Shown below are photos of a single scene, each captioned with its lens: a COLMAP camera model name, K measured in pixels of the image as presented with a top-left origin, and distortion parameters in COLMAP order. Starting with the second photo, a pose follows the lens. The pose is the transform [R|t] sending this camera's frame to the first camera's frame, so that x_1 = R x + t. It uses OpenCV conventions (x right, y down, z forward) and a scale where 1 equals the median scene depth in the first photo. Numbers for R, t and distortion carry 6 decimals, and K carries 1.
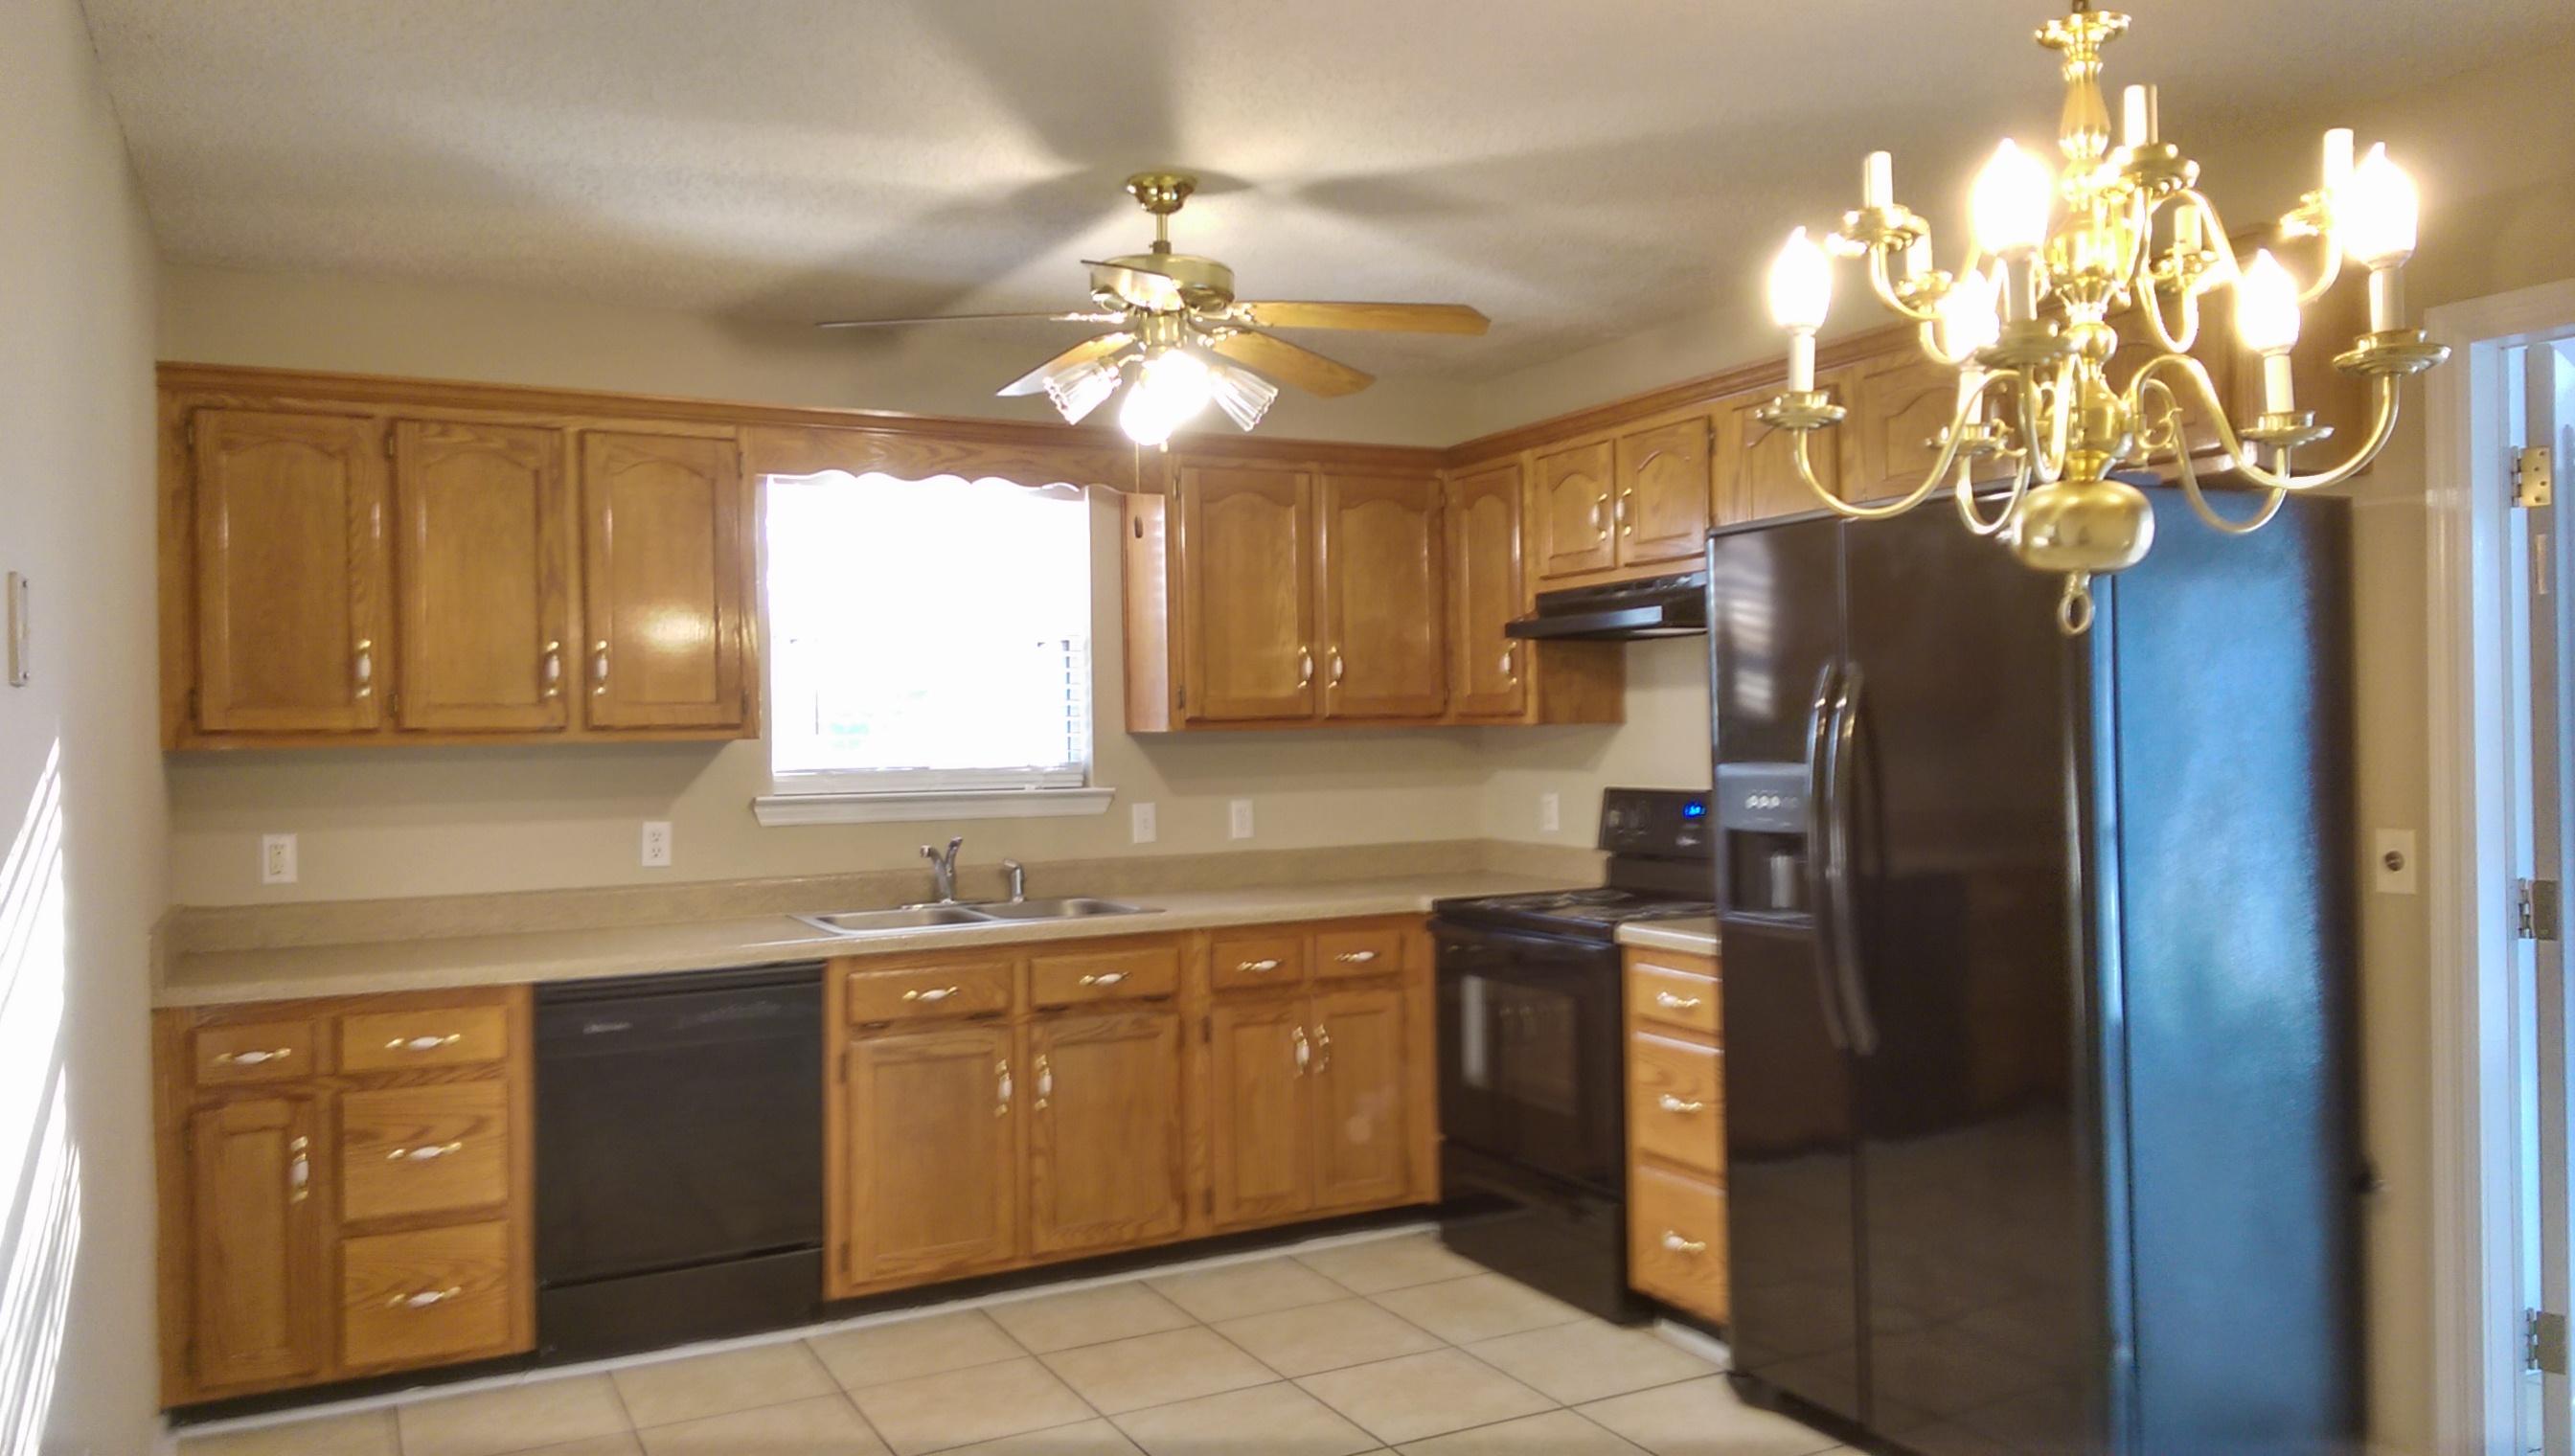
lens RADIAL K [[1848.9, 0, 1281.4], [0, 1848.9, 747.0], [0, 0, 1]] dist [0.058593, -0.077962]
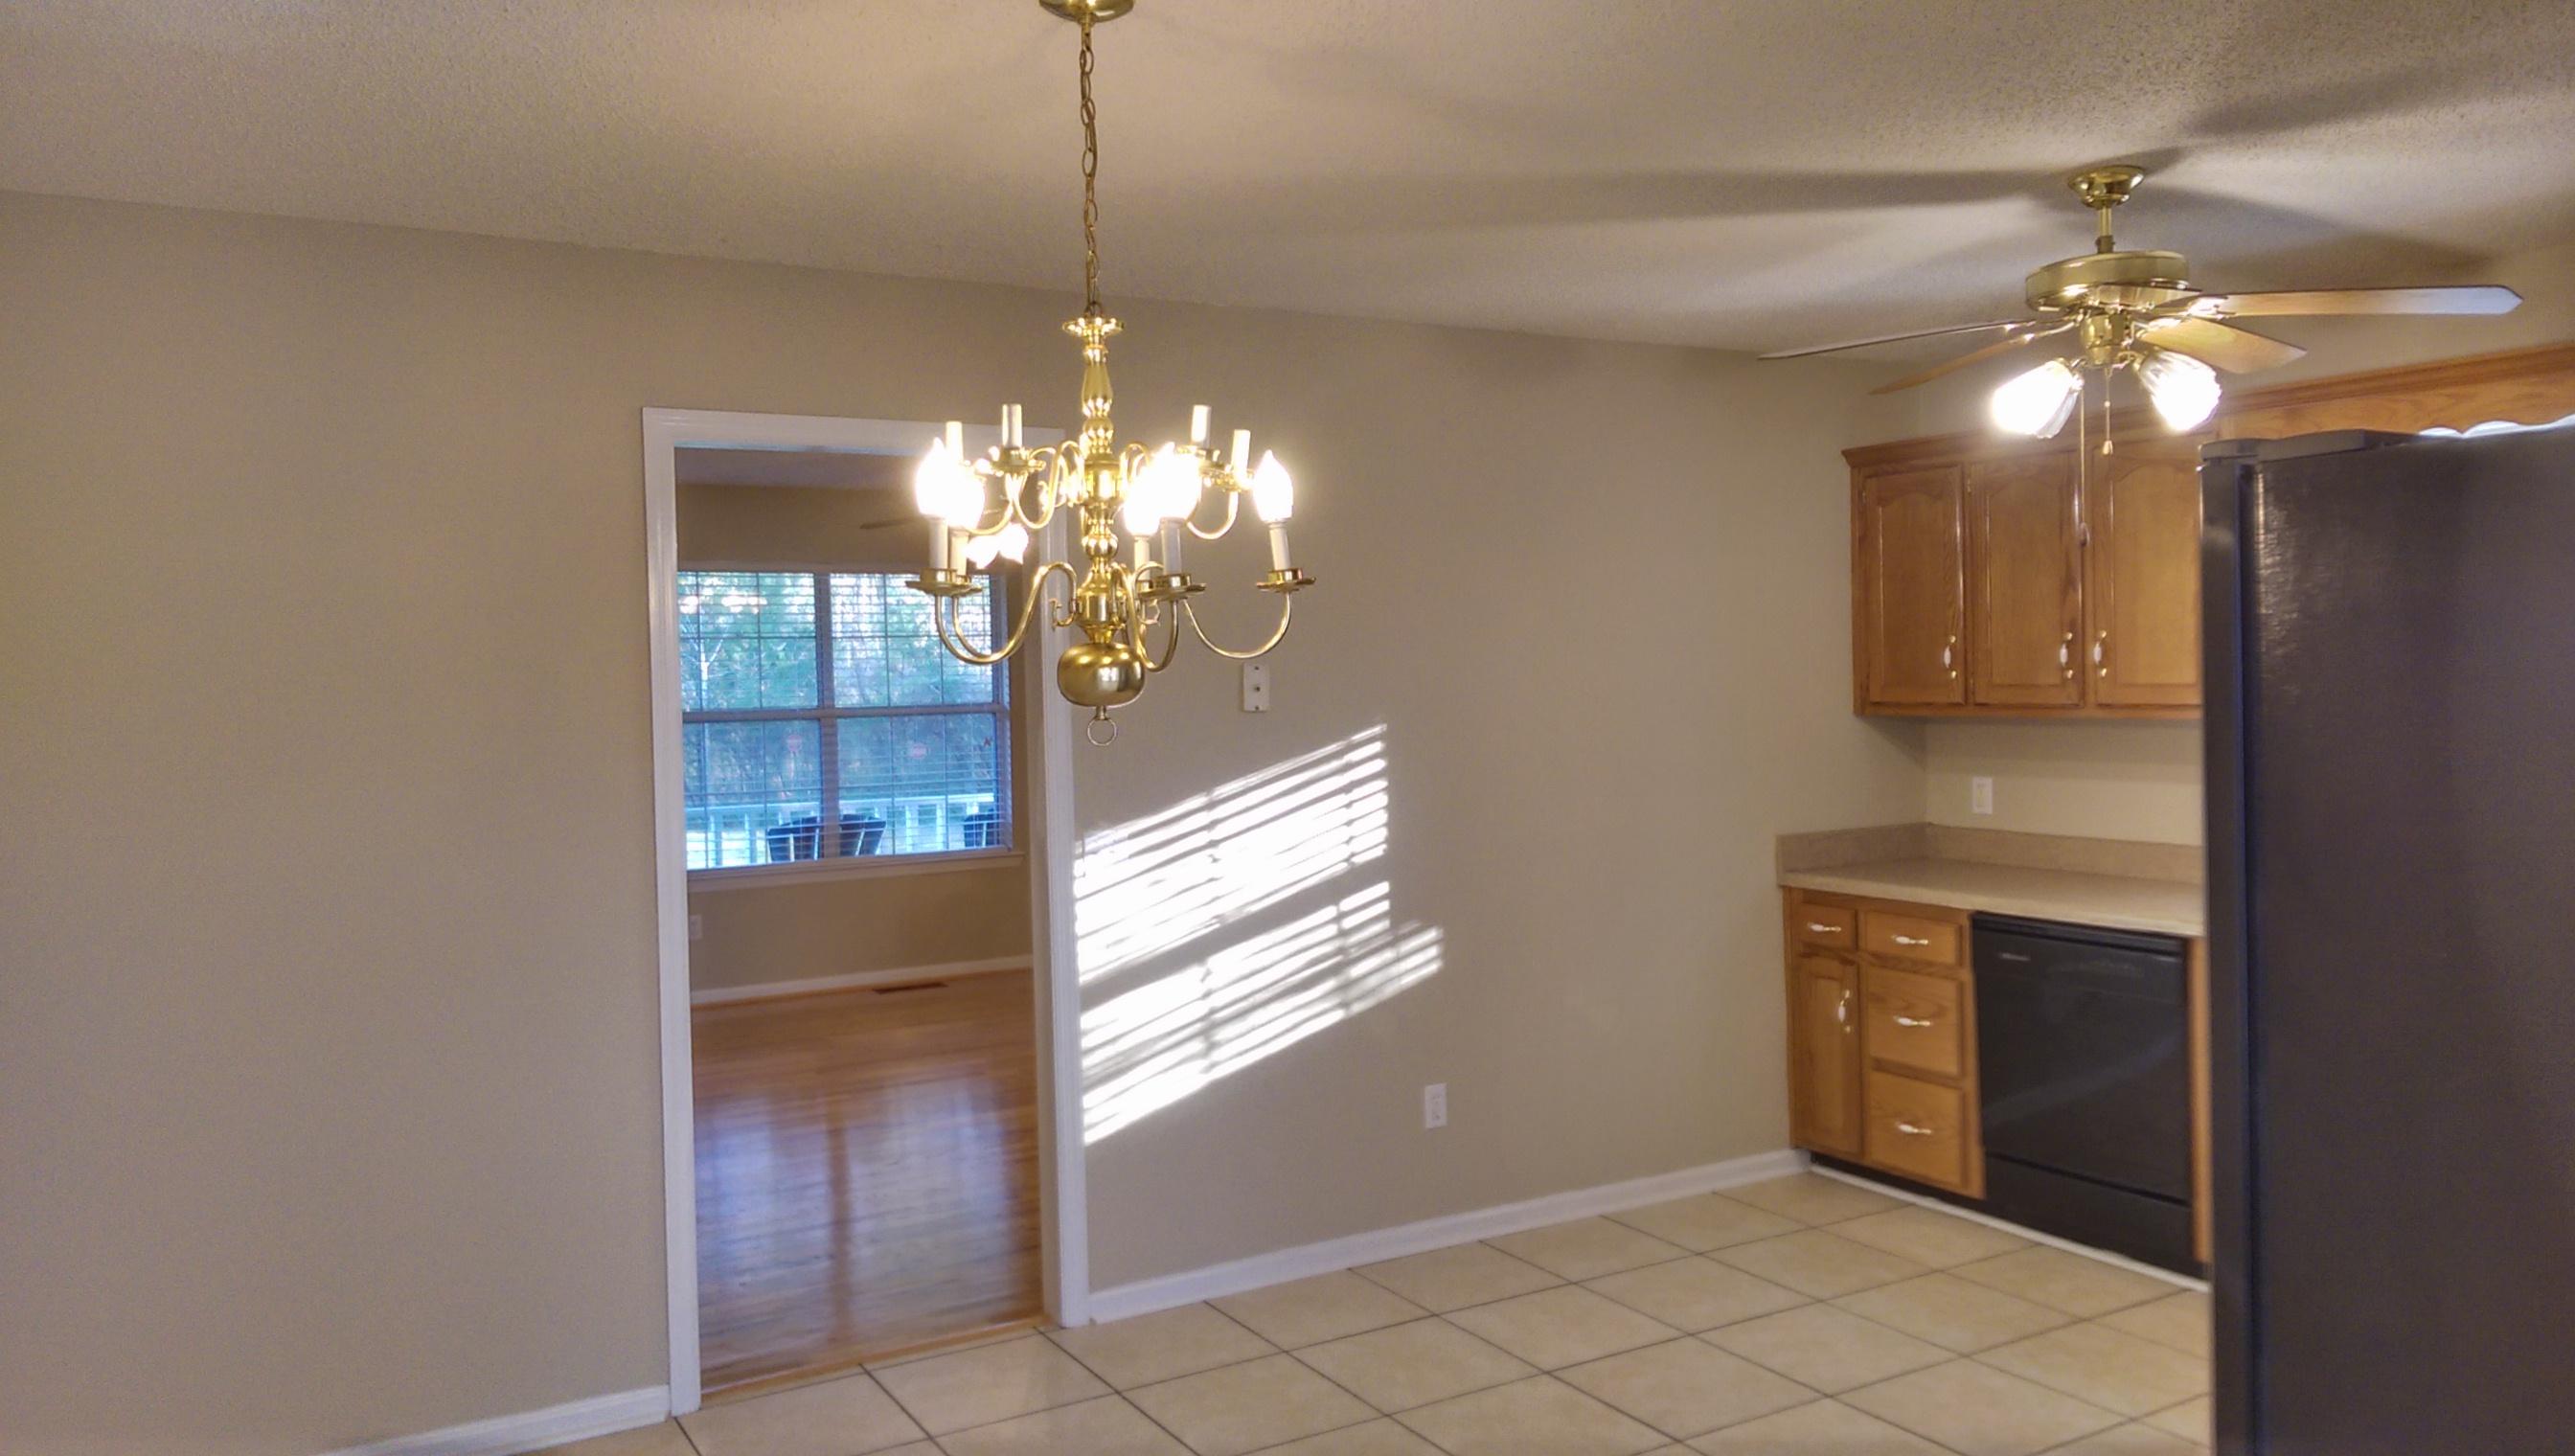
lens RADIAL K [[1848.9, 0, 1289.2], [0, 1848.9, 723.6], [0, 0, 1]] dist [0.058593, -0.077962]
pose [[0.050347, 0.042718, -0.997818, 0.830213], [0.012325, 0.998982, 0.043389, -0.060183], [0.998656, -0.014483, 0.049769, 0.480139]]
